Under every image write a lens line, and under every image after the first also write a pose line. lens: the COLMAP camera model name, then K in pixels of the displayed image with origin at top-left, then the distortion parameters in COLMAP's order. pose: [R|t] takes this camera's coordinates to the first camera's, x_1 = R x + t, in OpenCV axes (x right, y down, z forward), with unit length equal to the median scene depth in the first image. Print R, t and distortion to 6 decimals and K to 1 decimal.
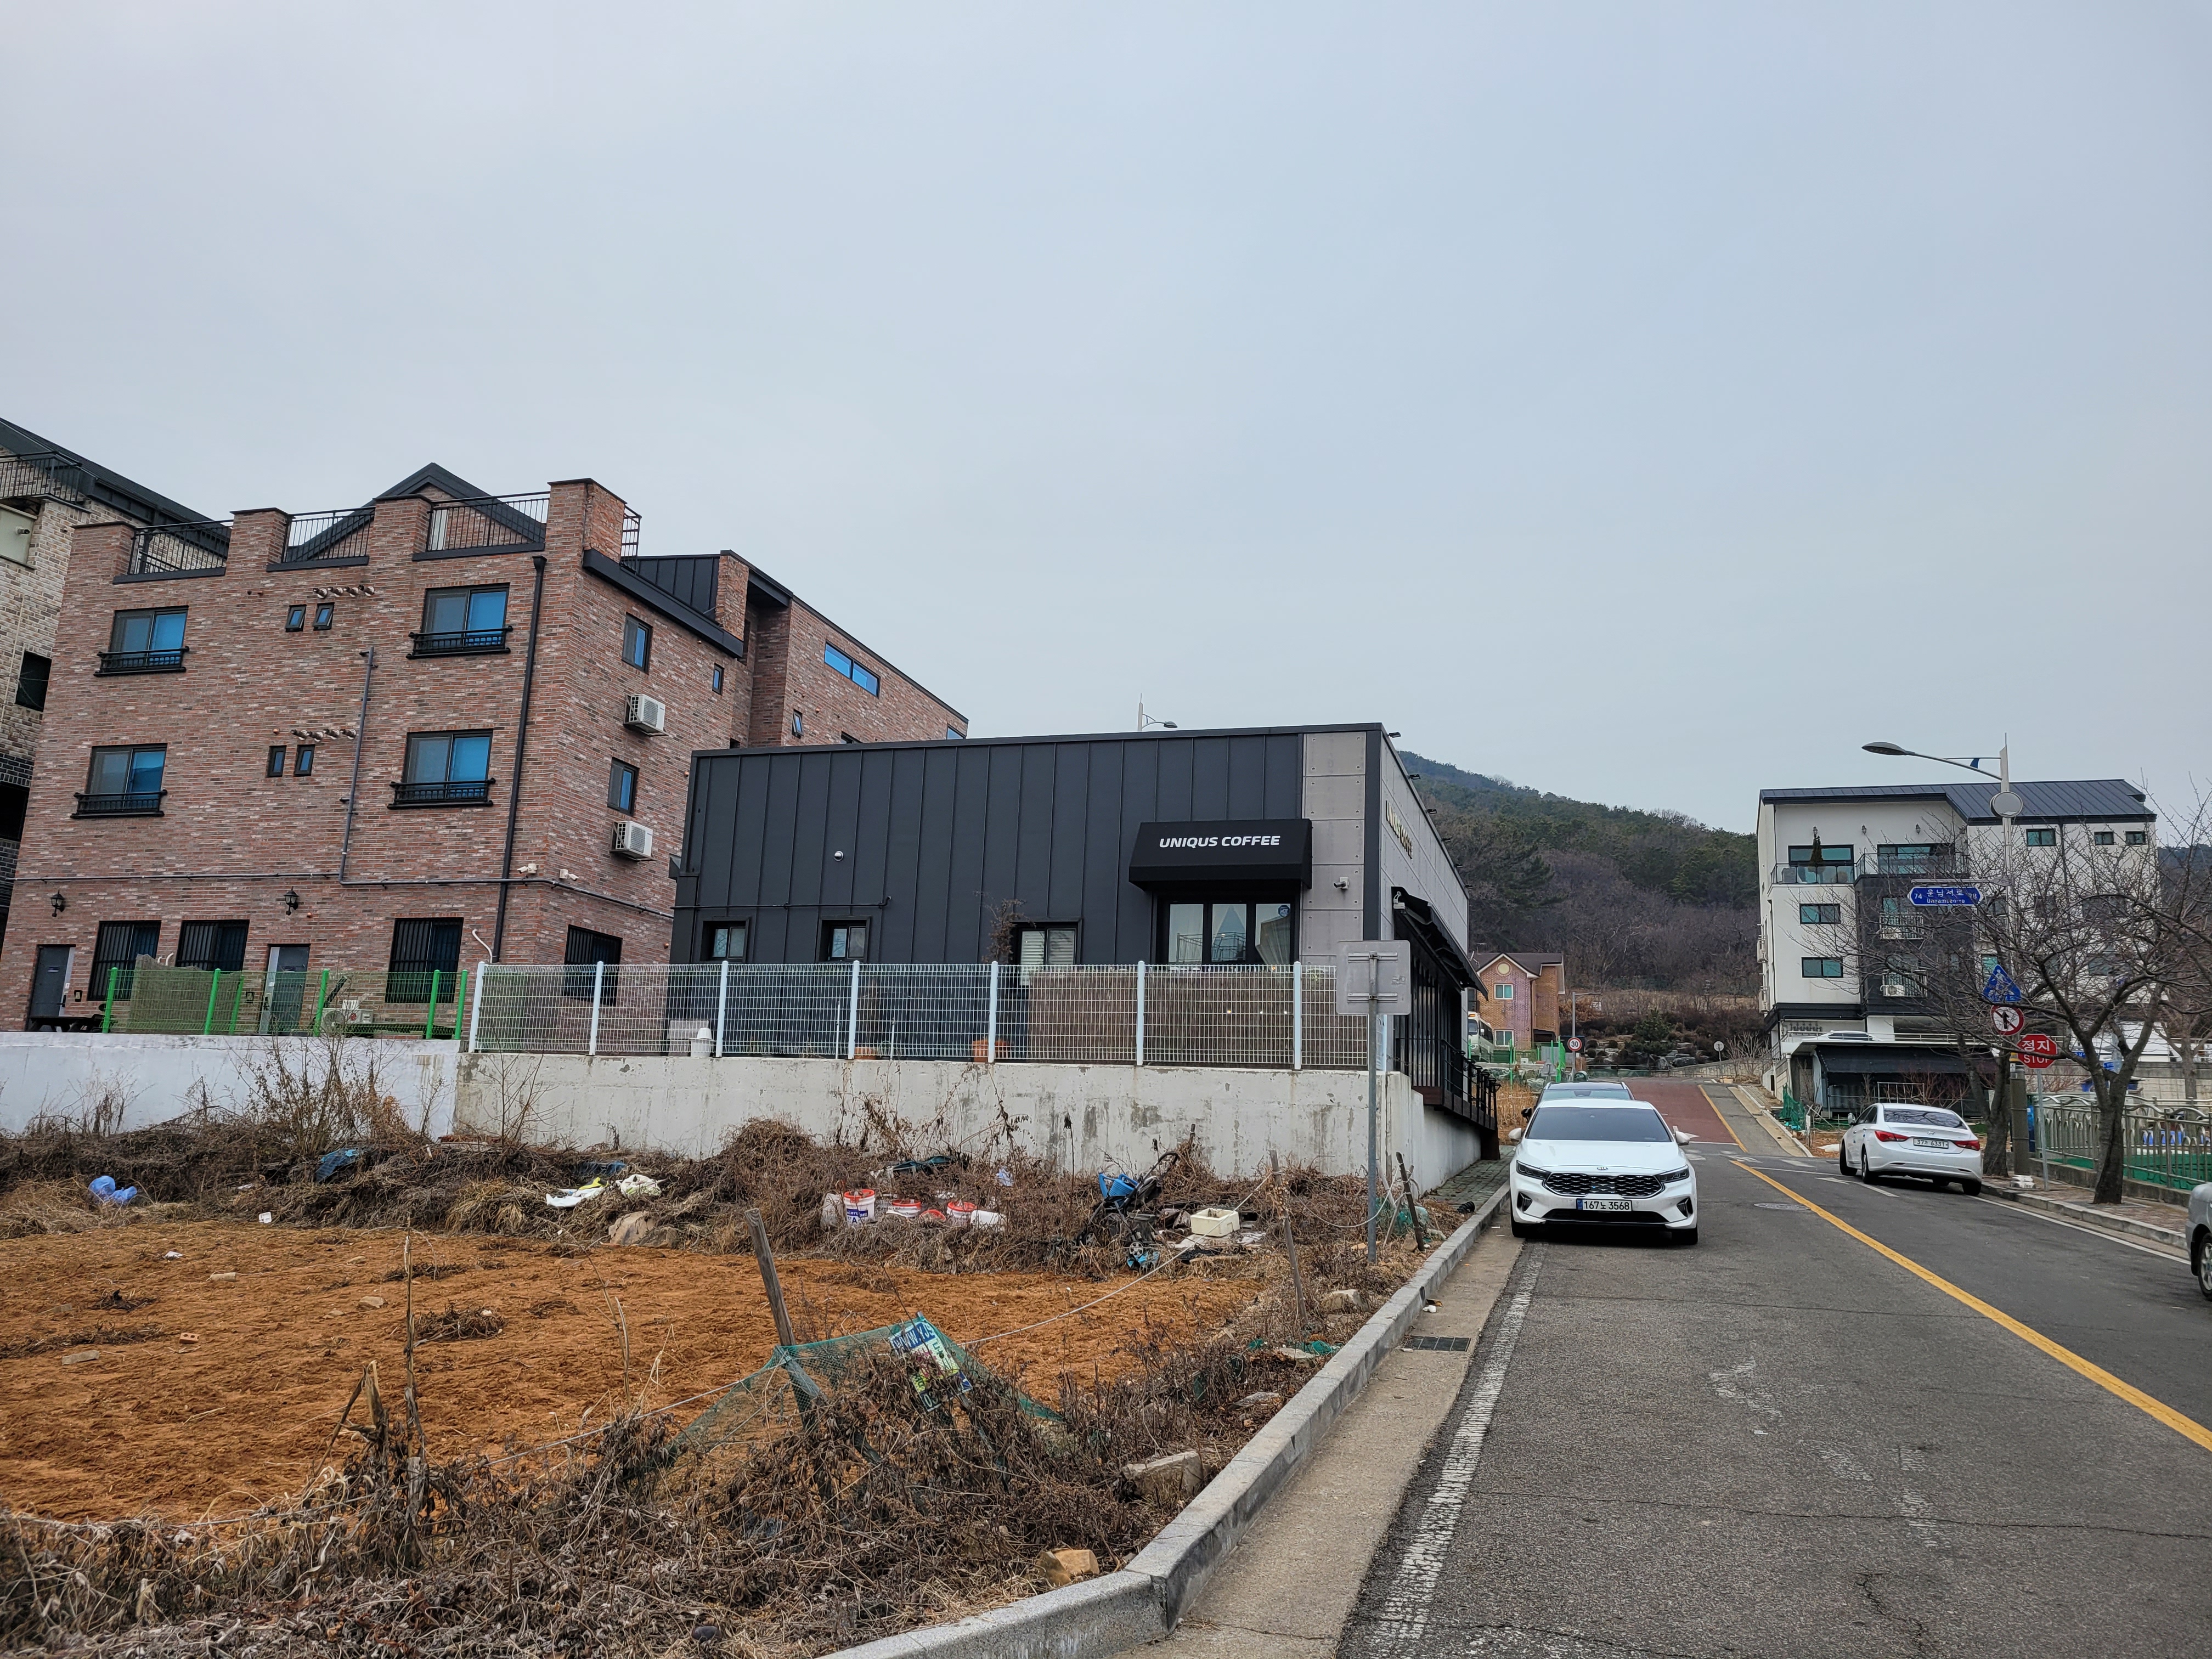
lens RADIAL K [[1603.5, 0, 1099.0], [0, 1603.5, 839.9], [0, 0, 1]] dist [0.034331, -0.008633]
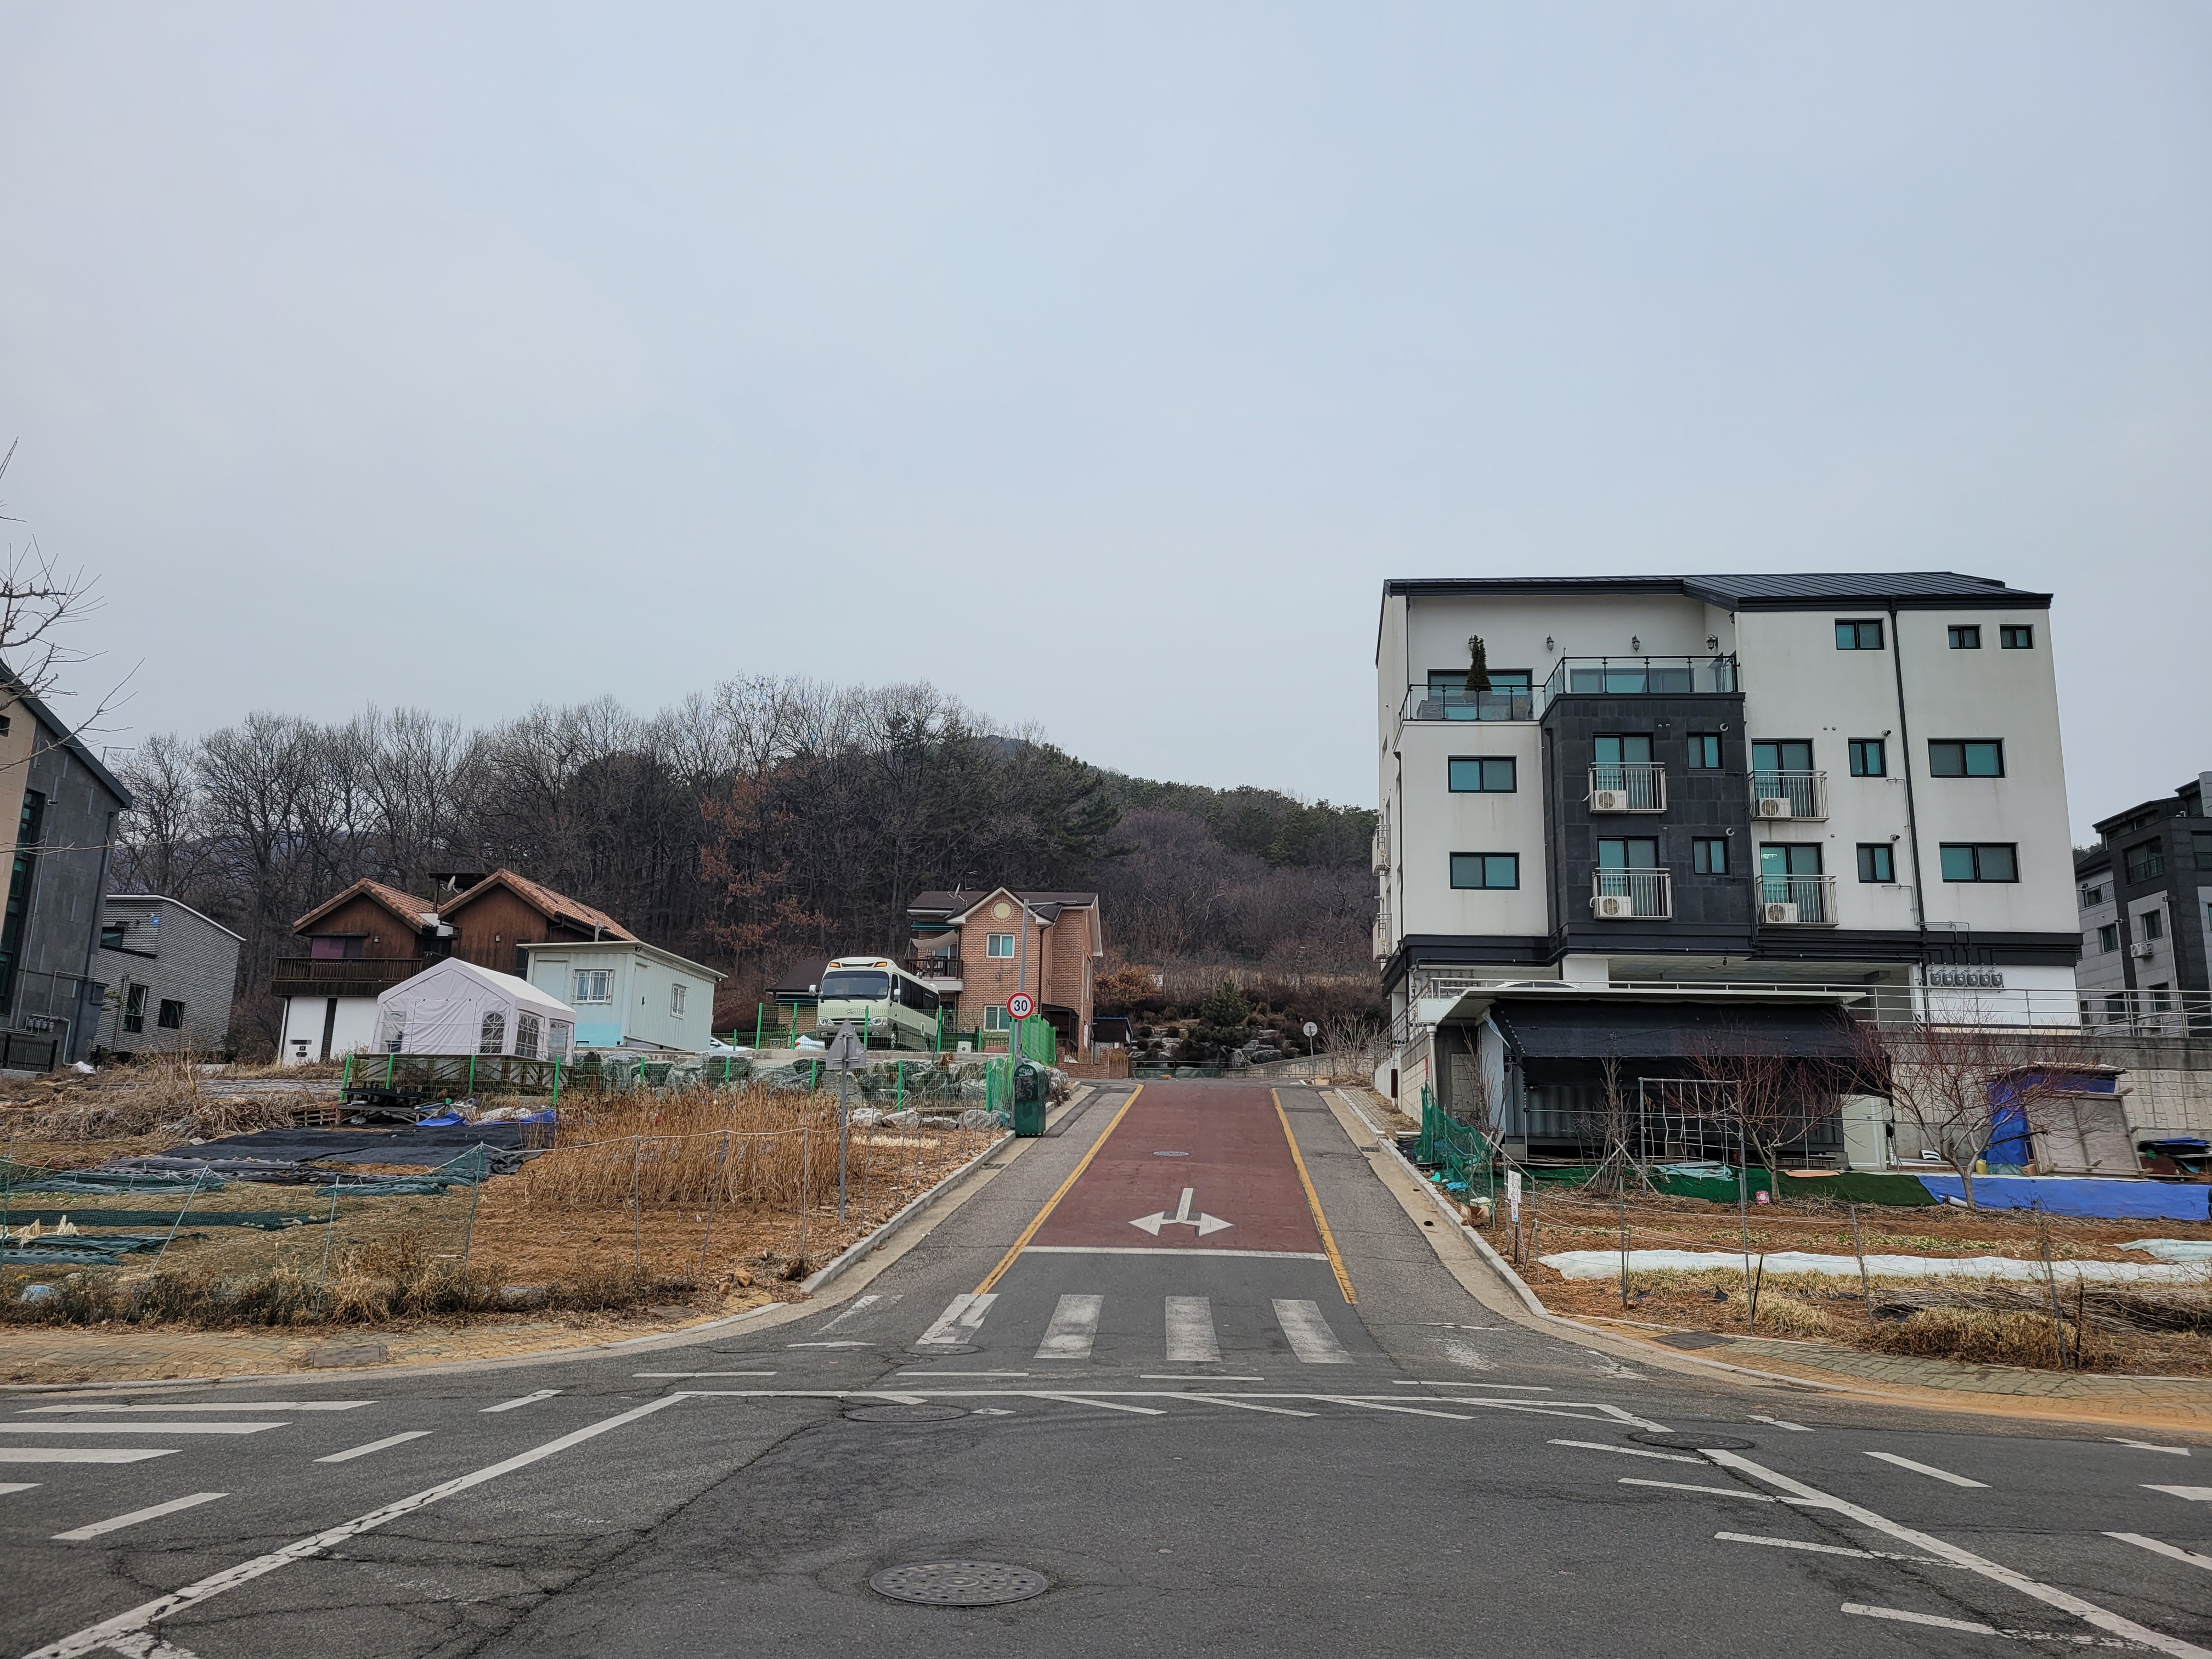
lens RADIAL K [[1603.5, 0, 1099.7], [0, 1603.5, 833.0], [0, 0, 1]] dist [0.034331, -0.008633]
pose [[0.974017, 0.029341, 0.224568, 0.191099], [-0.027423, 0.999556, -0.011655, 0.073126], [-0.224810, 0.005194, 0.974389, 0.480092]]
